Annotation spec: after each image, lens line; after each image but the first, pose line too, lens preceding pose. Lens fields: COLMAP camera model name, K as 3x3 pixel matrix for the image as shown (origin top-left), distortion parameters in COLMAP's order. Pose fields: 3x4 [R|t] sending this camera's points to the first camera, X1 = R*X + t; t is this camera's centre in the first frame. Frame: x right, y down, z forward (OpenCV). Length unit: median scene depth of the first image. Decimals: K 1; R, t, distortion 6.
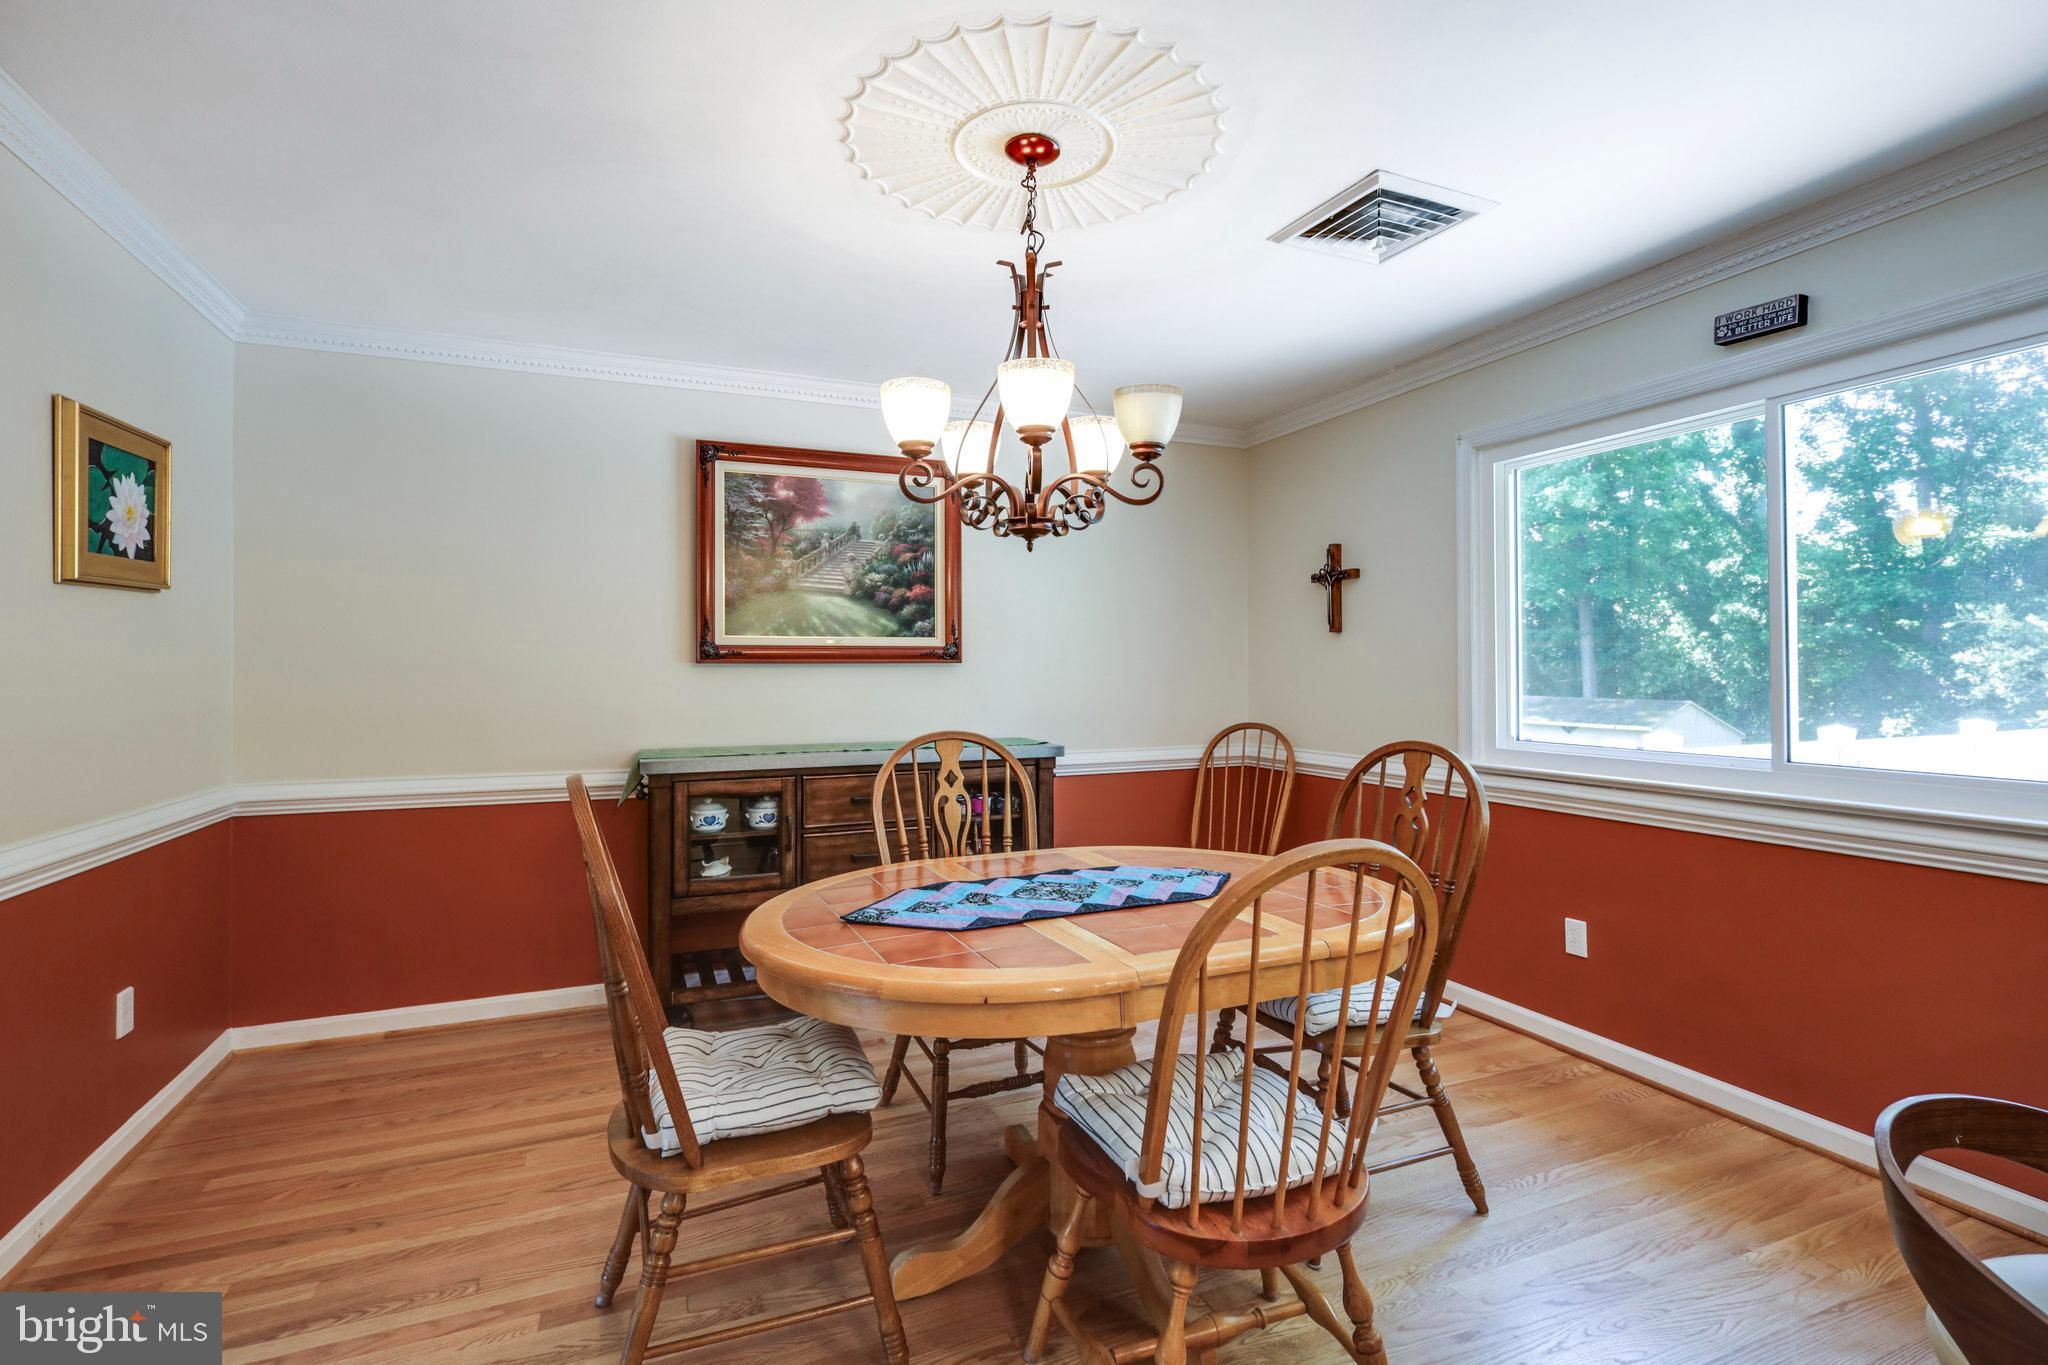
lens RADIAL K [[946.1, 0, 1017.9], [0, 946.1, 672.0], [0, 0, 1]] dist [0.000131, 0.000209]
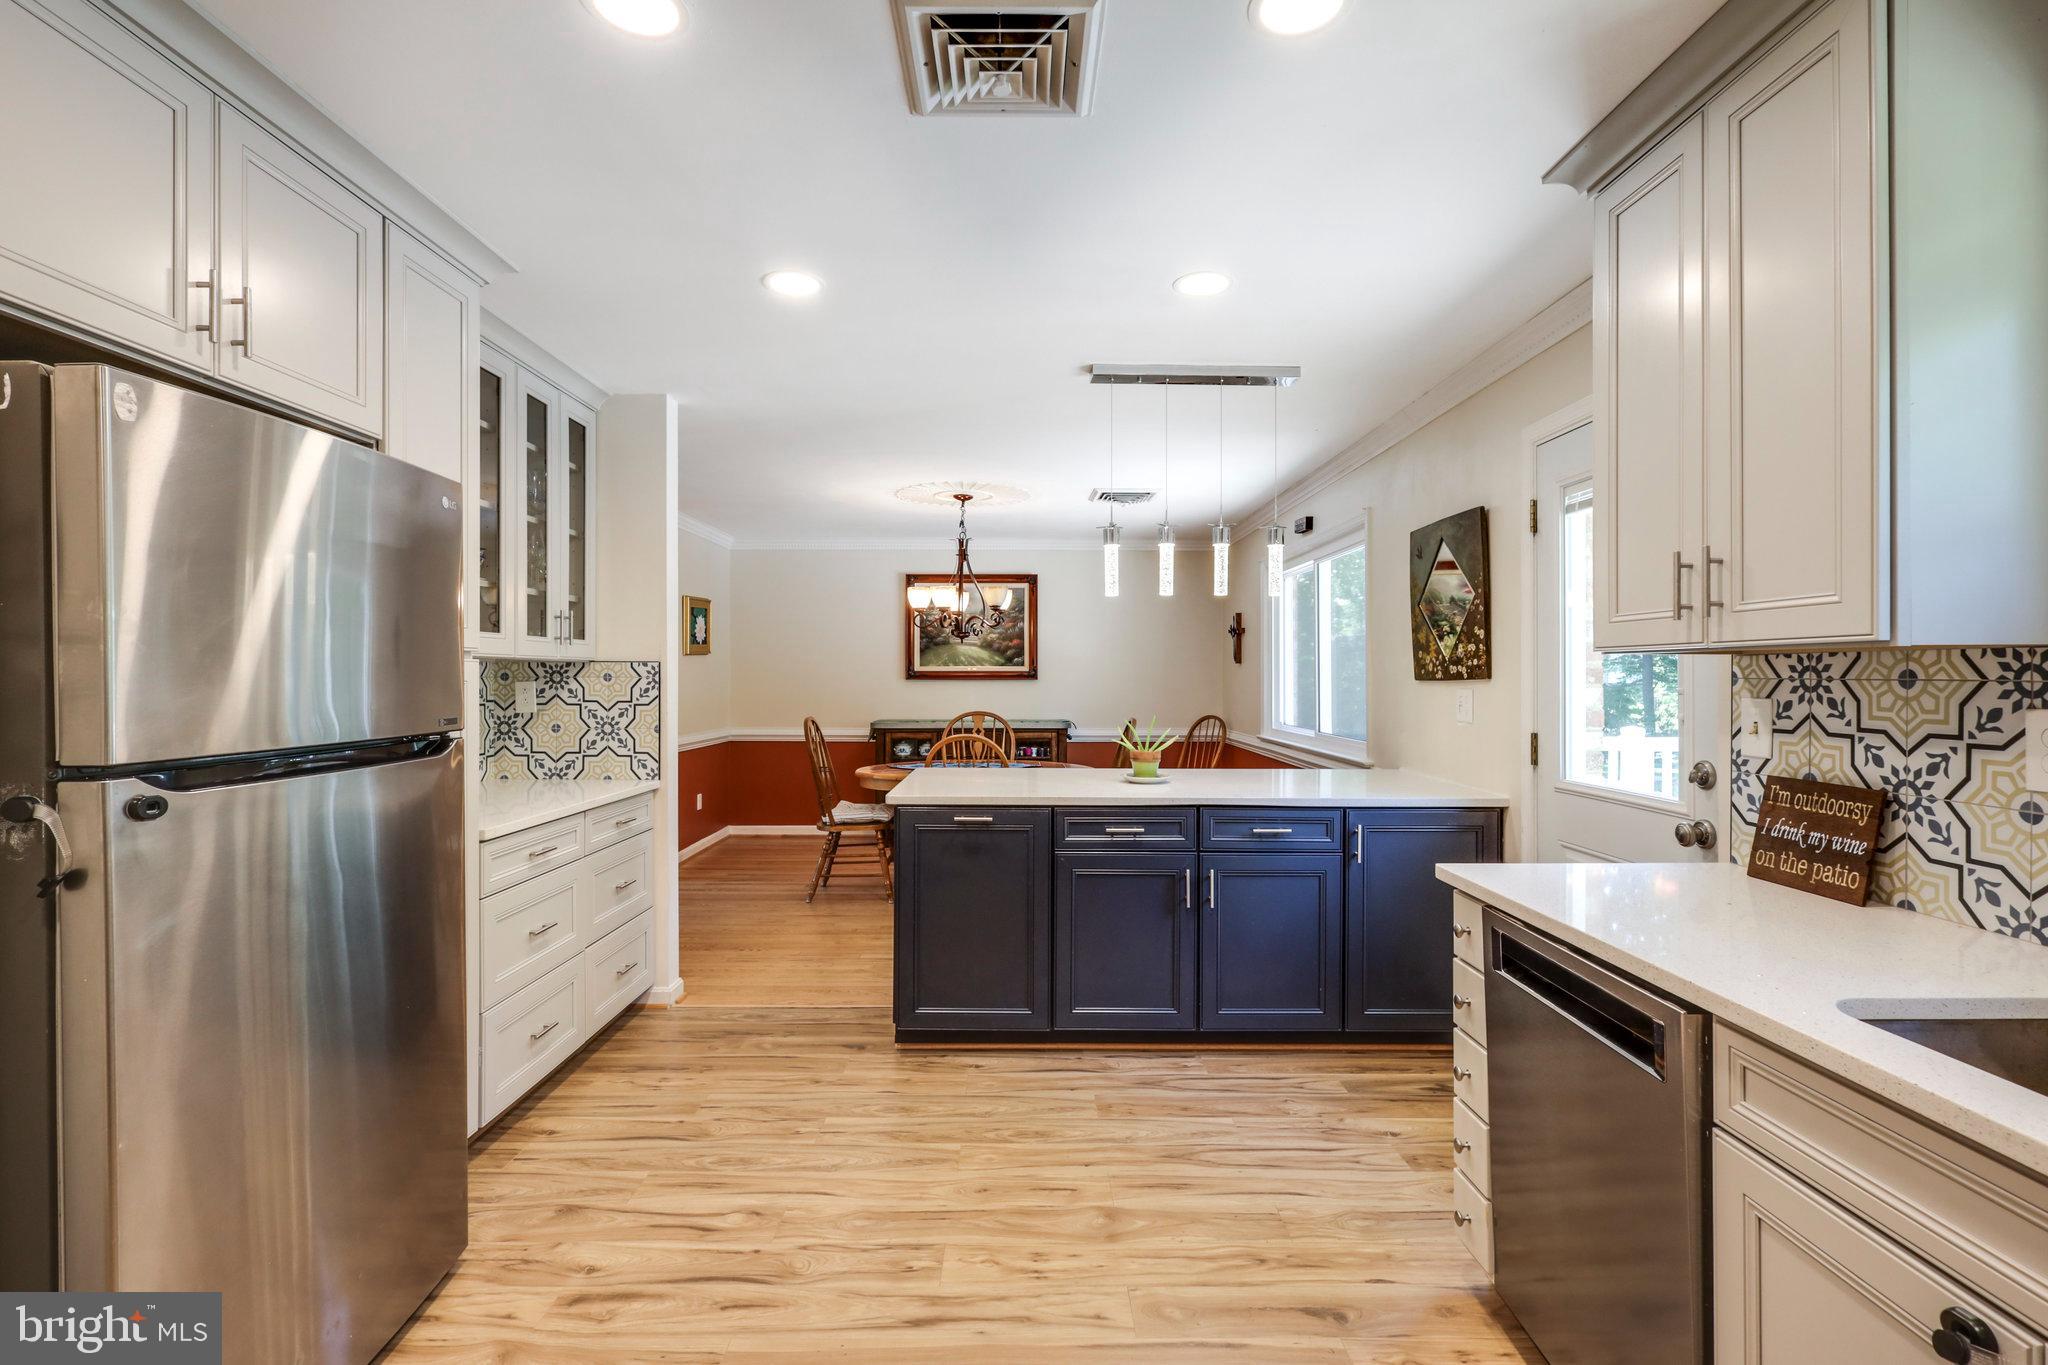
lens RADIAL K [[946.1, 0, 1017.9], [0, 946.1, 672.0], [0, 0, 1]] dist [0.000131, 0.000209]
pose [[0.917891, 0.003805, -0.396815, 0.700893], [-0.003005, 0.999992, 0.002638, -0.031894], [0.396822, -0.001229, 0.917895, -0.810430]]
